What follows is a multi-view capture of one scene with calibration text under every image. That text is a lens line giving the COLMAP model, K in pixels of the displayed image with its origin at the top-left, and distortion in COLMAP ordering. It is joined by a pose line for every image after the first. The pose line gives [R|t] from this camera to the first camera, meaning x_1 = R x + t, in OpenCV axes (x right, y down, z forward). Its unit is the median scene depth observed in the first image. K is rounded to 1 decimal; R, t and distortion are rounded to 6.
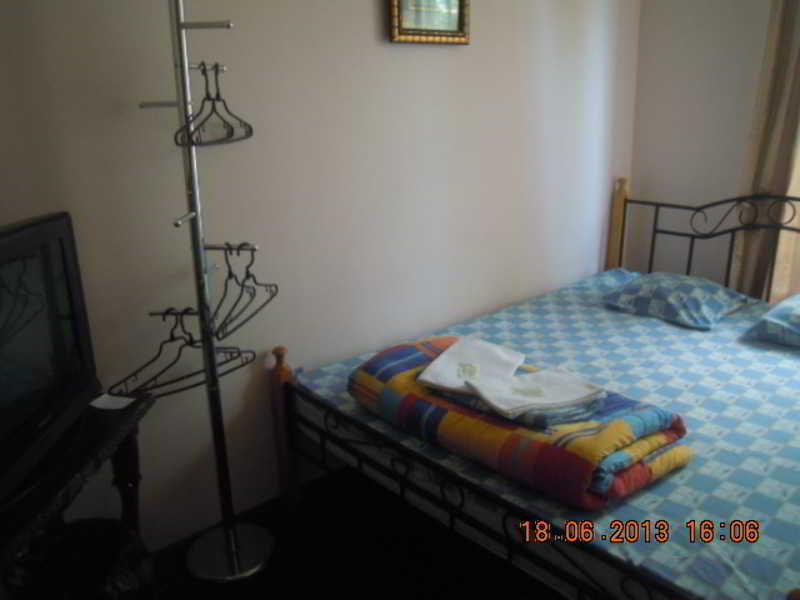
lens RADIAL K [[673.9, 0, 400.0], [0, 673.9, 300.0], [0, 0, 1]] dist [-0.008910, -0.004469]
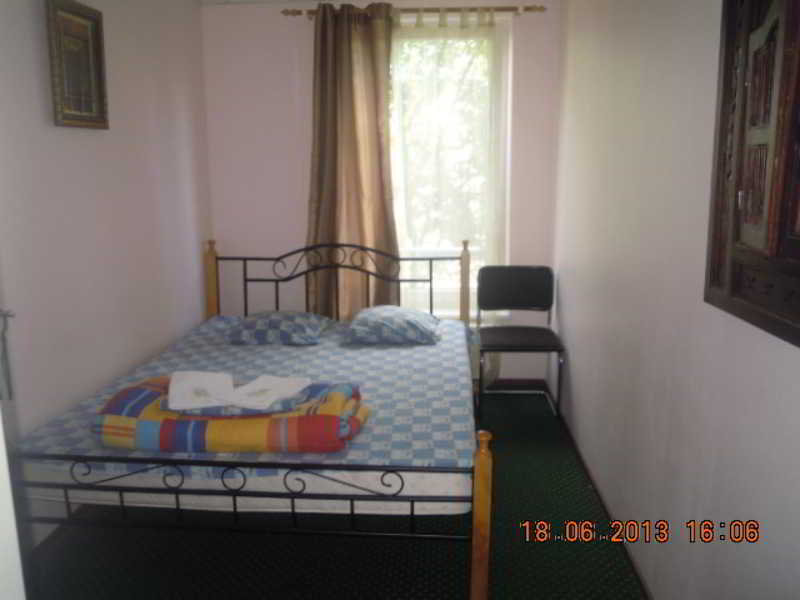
lens RADIAL K [[673.9, 0, 400.0], [0, 673.9, 300.0], [0, 0, 1]] dist [-0.008910, -0.004469]
pose [[0.736597, -0.115835, 0.666339, -0.270597], [0.184969, 0.982165, -0.033733, 0.030383], [-0.650548, 0.148100, 0.744885, -0.110883]]
